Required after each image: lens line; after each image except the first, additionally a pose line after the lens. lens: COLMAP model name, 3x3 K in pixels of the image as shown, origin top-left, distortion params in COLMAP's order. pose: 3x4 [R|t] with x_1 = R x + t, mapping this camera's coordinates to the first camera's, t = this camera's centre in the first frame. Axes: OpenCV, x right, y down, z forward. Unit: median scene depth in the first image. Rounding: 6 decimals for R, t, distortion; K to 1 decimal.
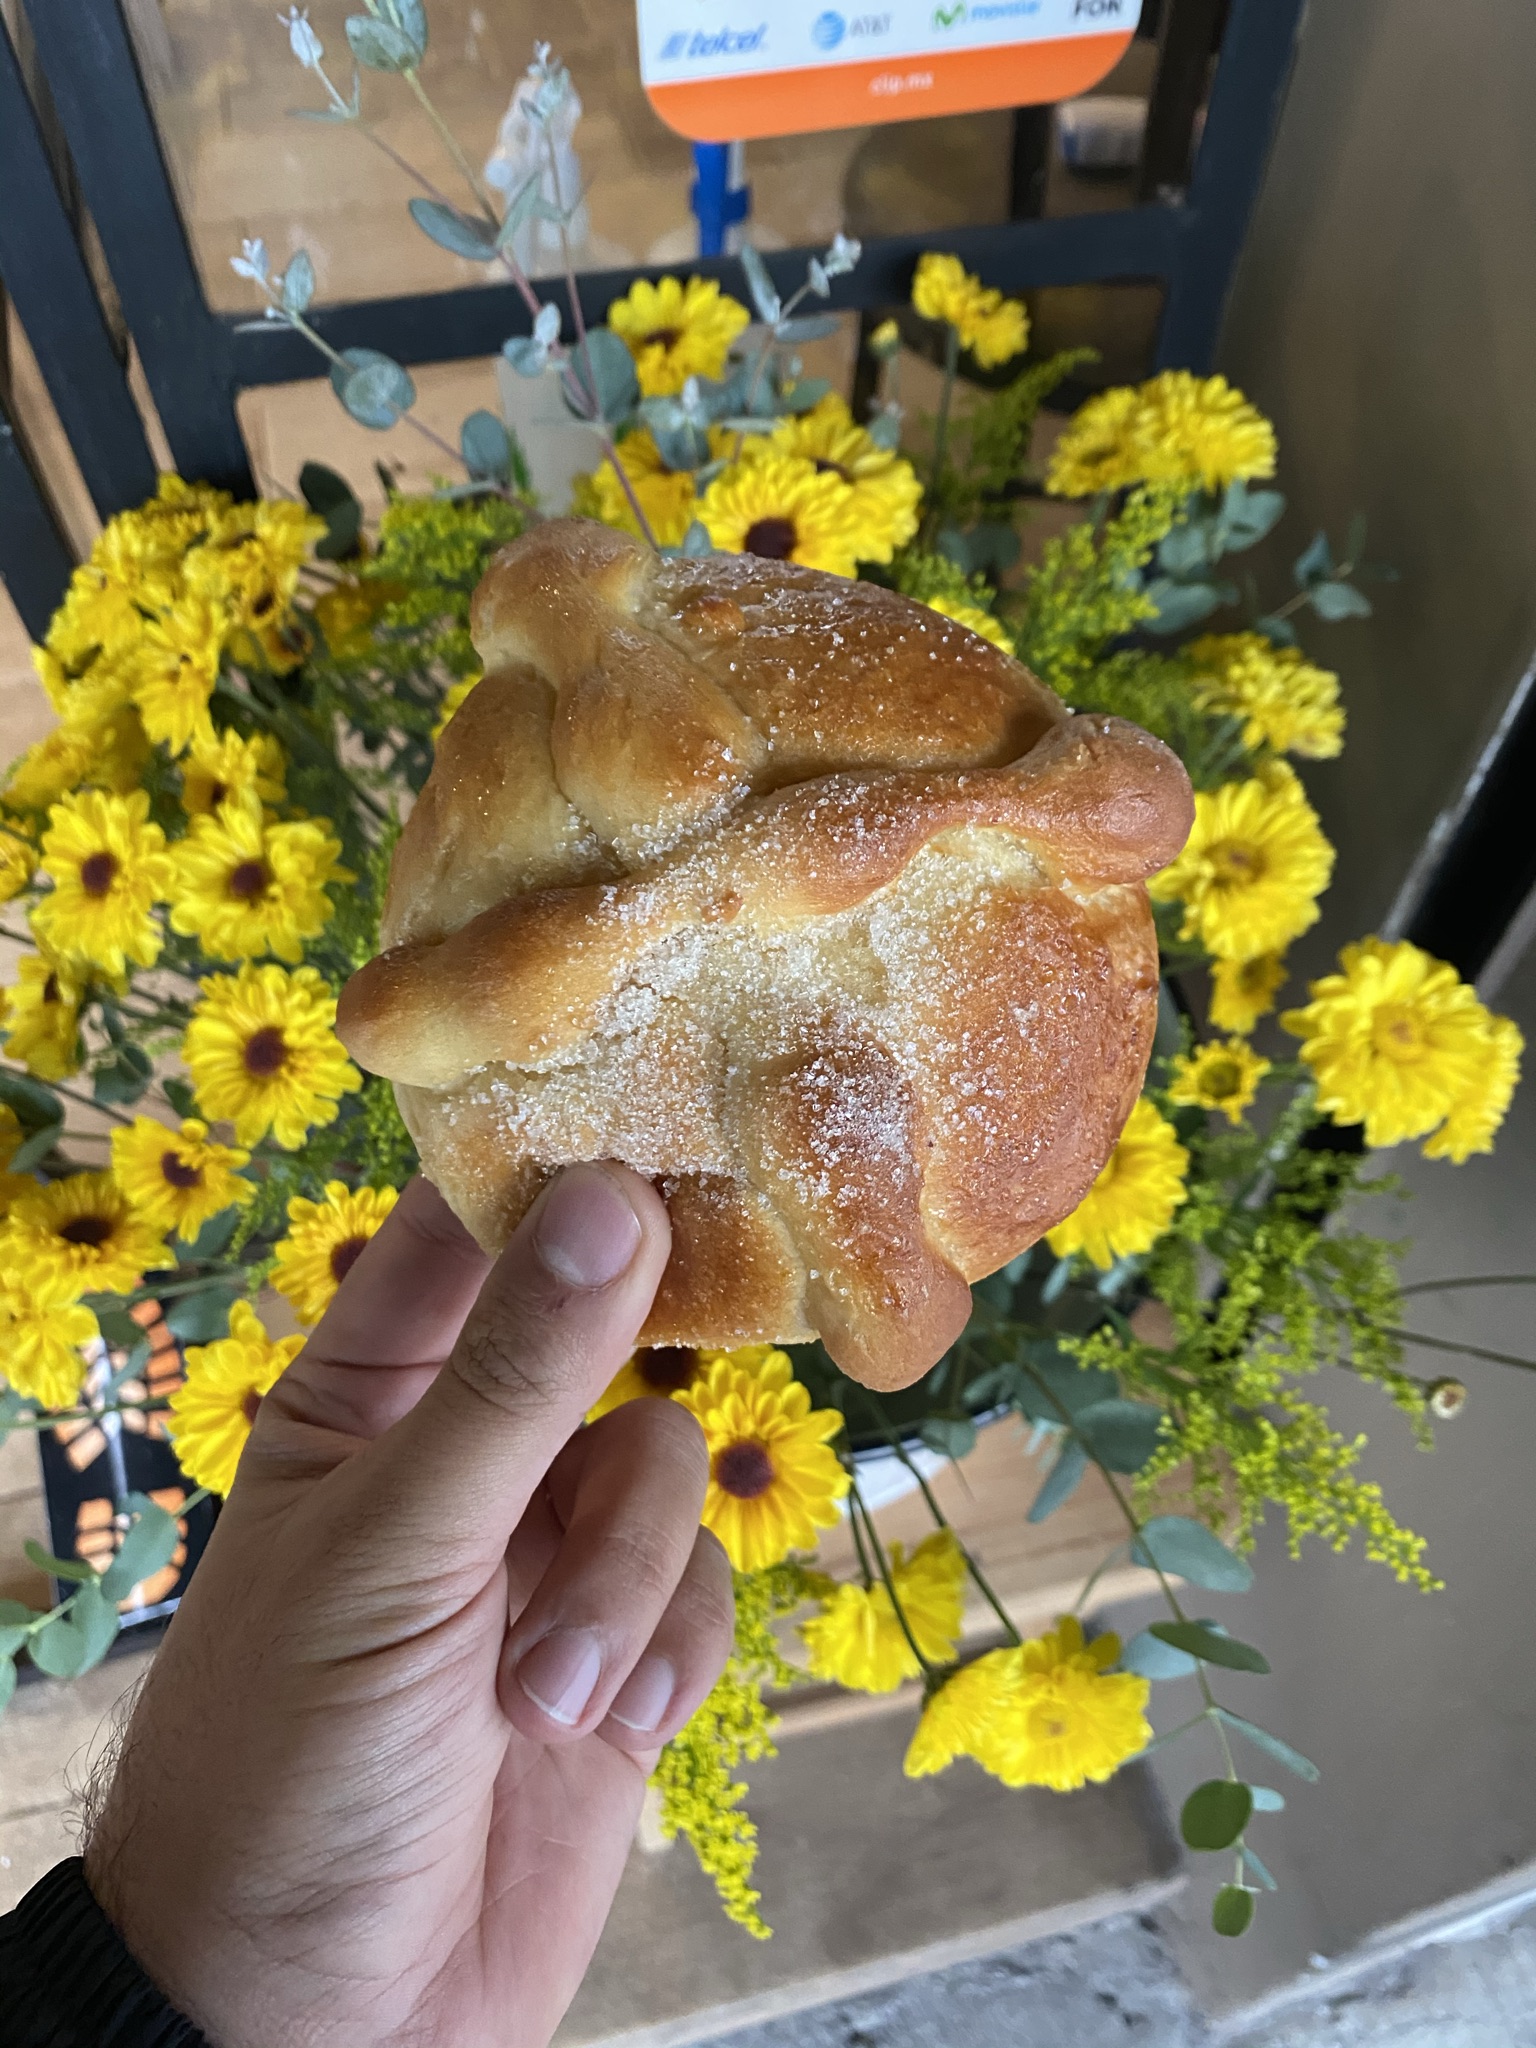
lens RADIAL K [[1610.4, 0, 768.0], [0, 1610.4, 1024.0], [0, 0, 1]] dist [-0.003369, 0.000011]
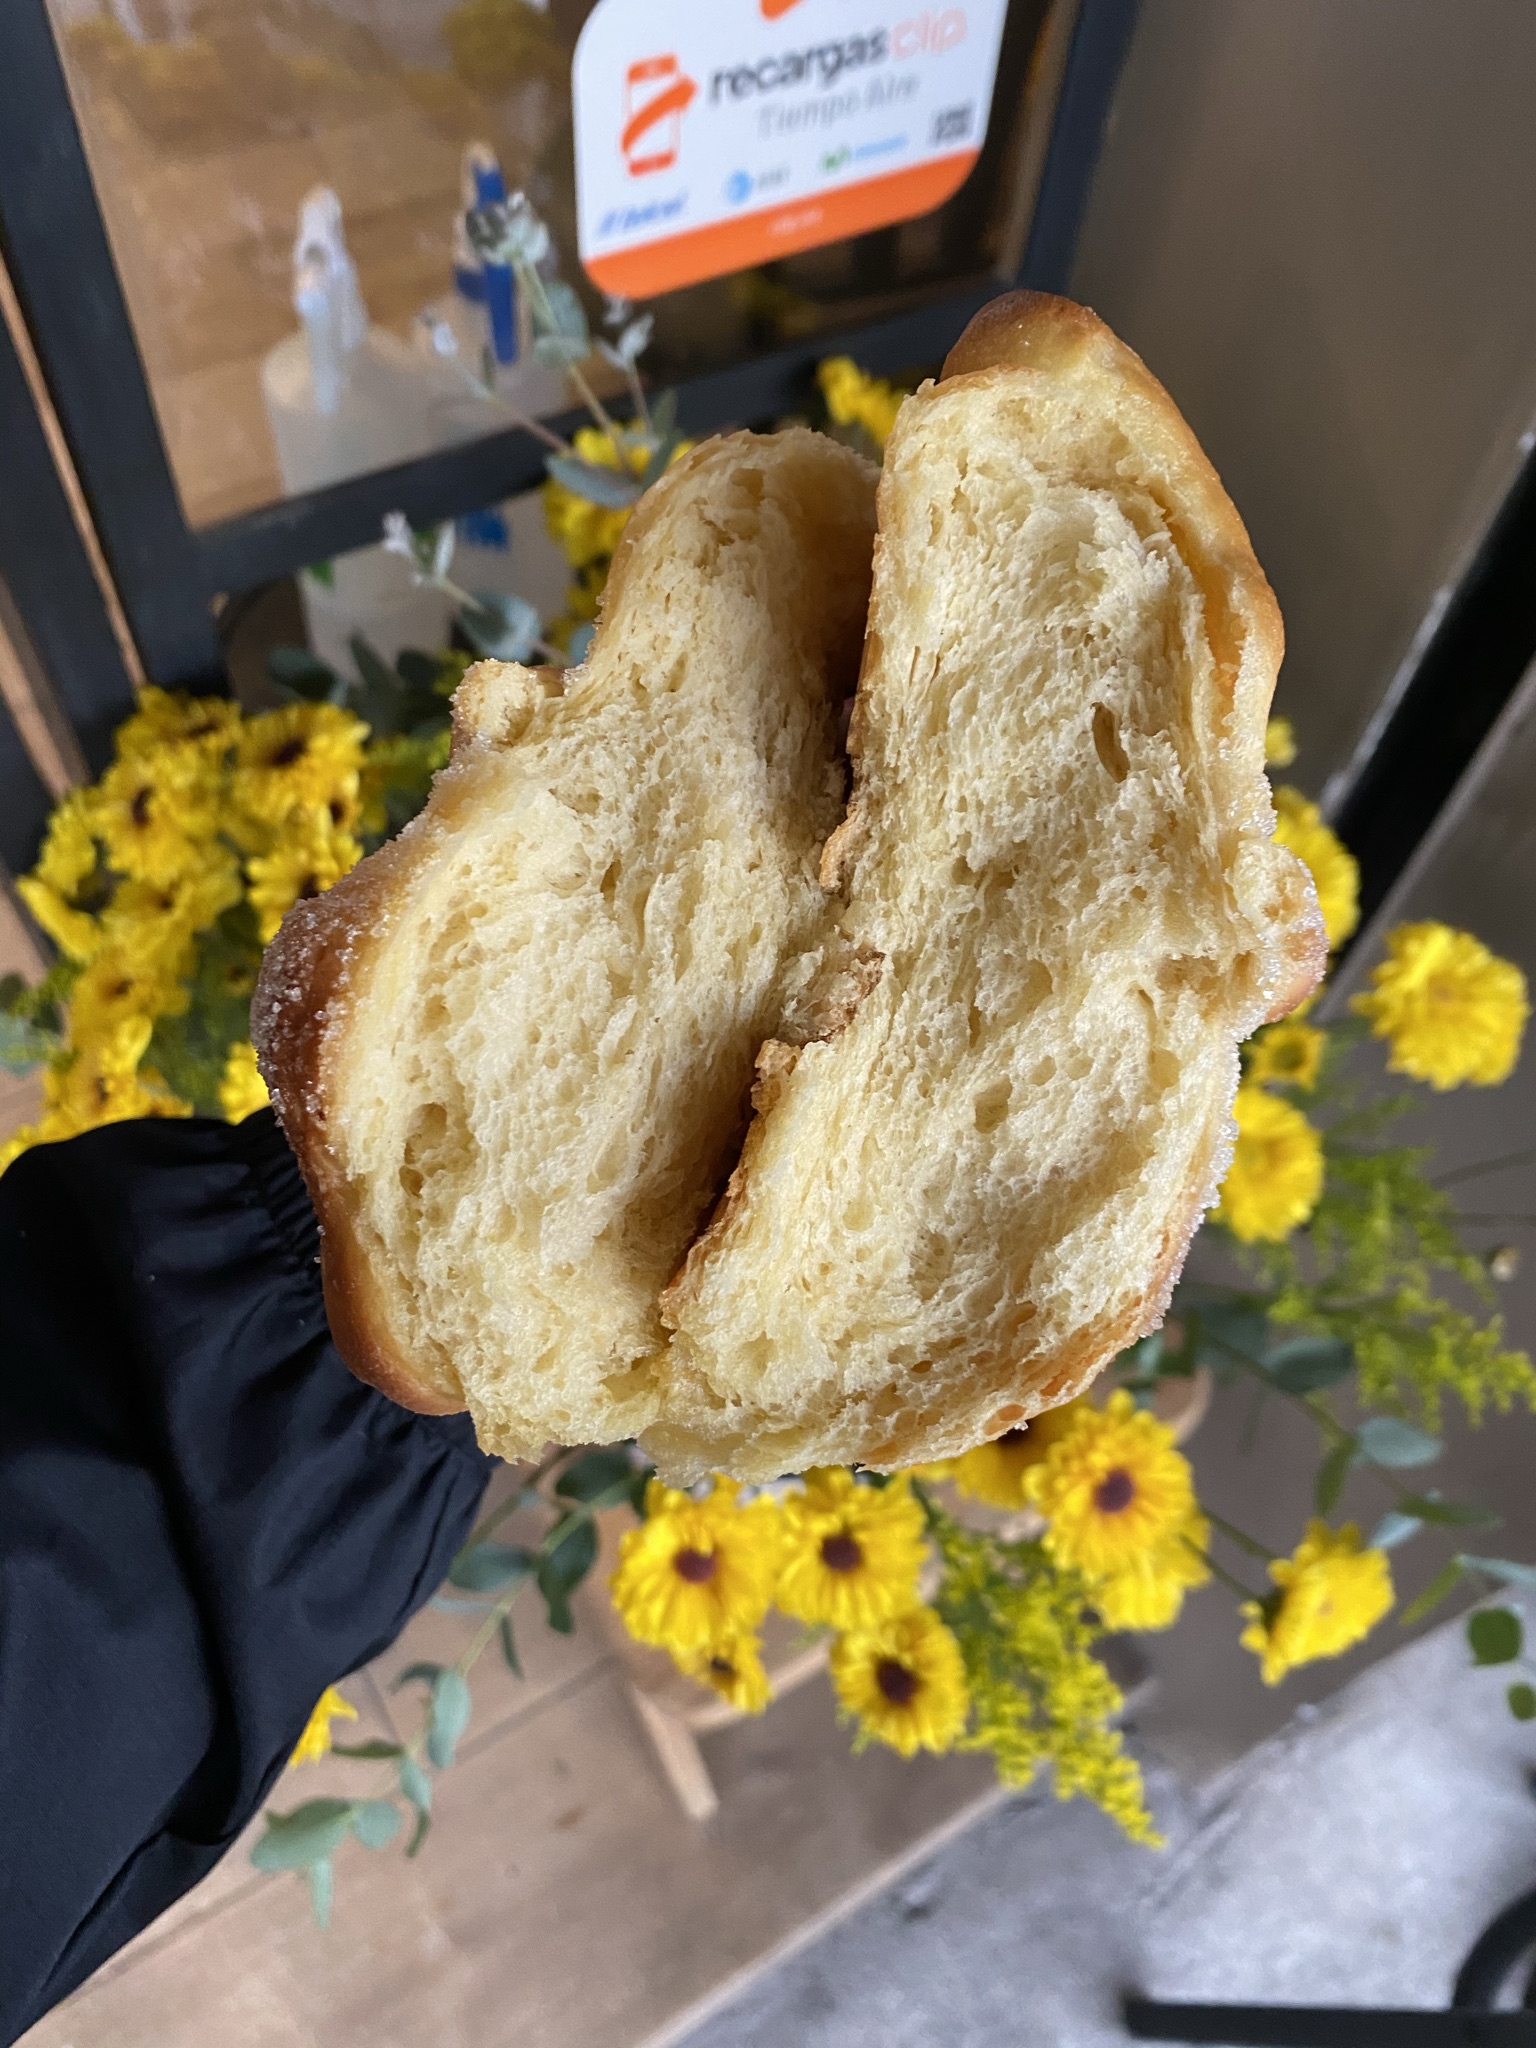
lens RADIAL K [[1610.4, 0, 768.0], [0, 1610.4, 1024.0], [0, 0, 1]] dist [-0.003369, 0.000011]
pose [[0.949215, -0.227494, 0.217339, -0.311486], [0.216017, 0.973465, 0.075508, -0.147684], [-0.228750, -0.024724, 0.973171, -0.076871]]
